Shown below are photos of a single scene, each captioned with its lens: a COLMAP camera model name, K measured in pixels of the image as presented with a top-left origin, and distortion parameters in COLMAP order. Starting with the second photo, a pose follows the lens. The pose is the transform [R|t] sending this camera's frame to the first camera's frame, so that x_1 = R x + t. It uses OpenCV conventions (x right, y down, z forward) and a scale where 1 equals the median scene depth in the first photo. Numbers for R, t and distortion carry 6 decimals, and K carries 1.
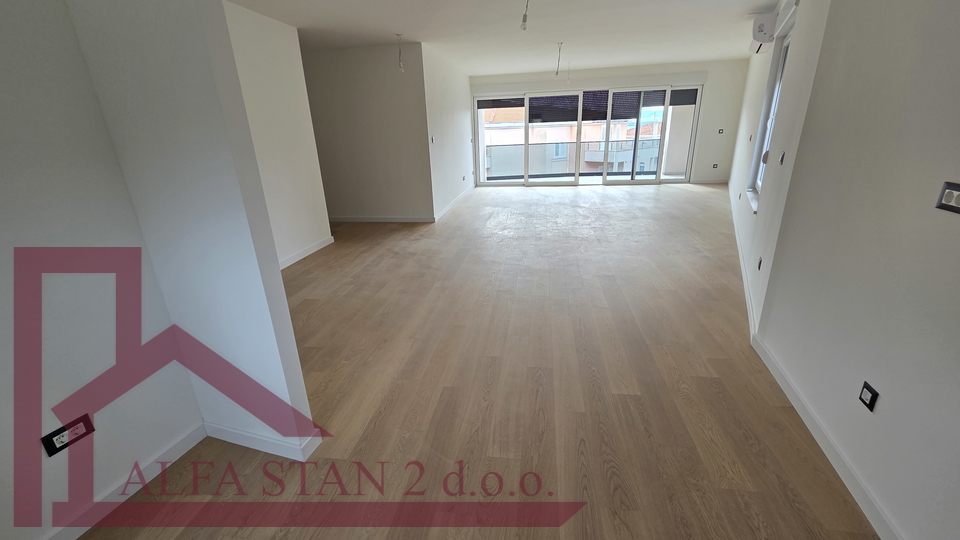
lens RADIAL K [[395.7, 0, 478.8], [0, 395.7, 271.9], [0, 0, 1]] dist [0.008528, -0.002140]
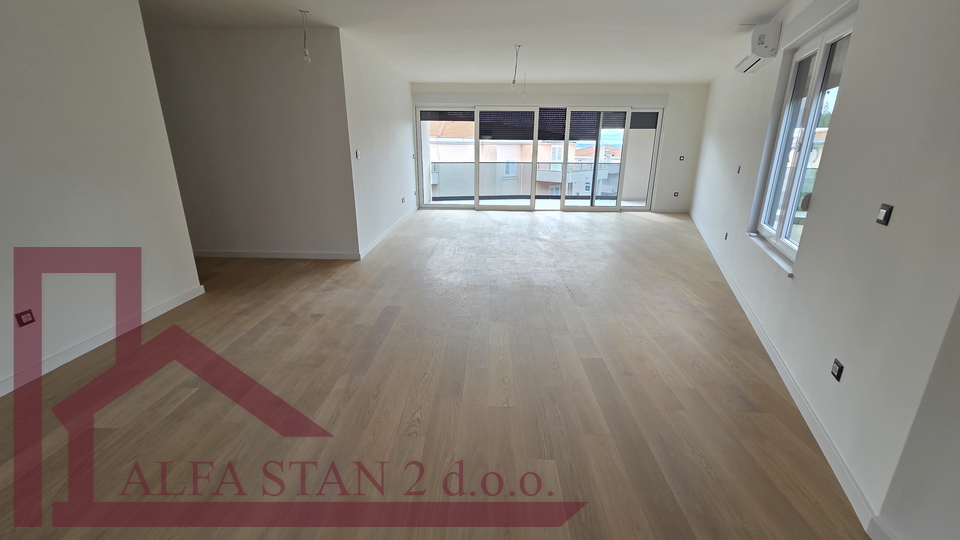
lens RADIAL K [[395.7, 0, 486.7], [0, 395.7, 266.8], [0, 0, 1]] dist [0.008528, -0.002140]
pose [[0.989337, 0.001661, 0.145634, 0.019324], [0.004973, 0.998966, -0.045180, -0.069916], [-0.145559, 0.045423, 0.988306, 0.185242]]
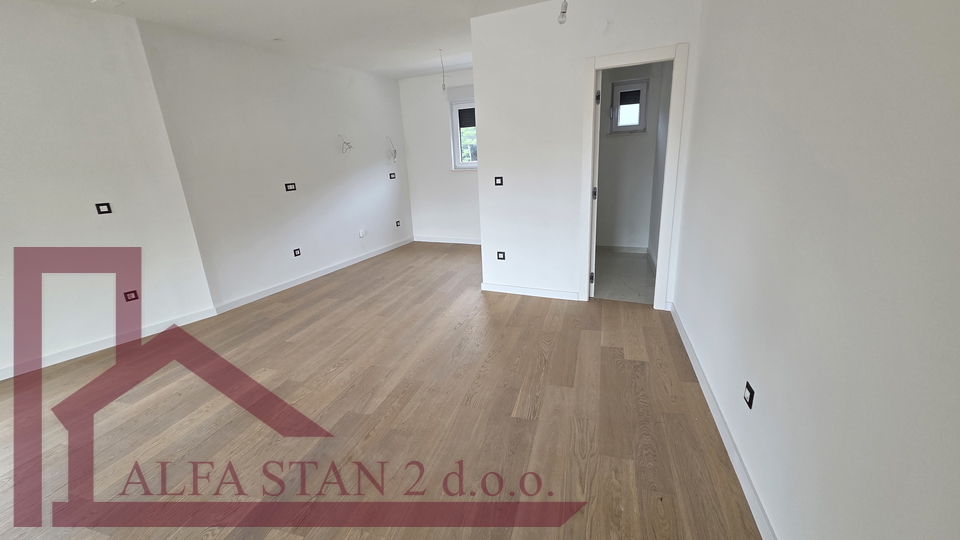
lens RADIAL K [[395.7, 0, 475.2], [0, 395.7, 266.6], [0, 0, 1]] dist [0.008528, -0.002140]
pose [[-0.985604, 0.032424, 0.165930, -0.203635], [0.122957, 0.811090, 0.571851, -0.265356], [-0.116043, 0.584021, -0.803401, 0.756805]]
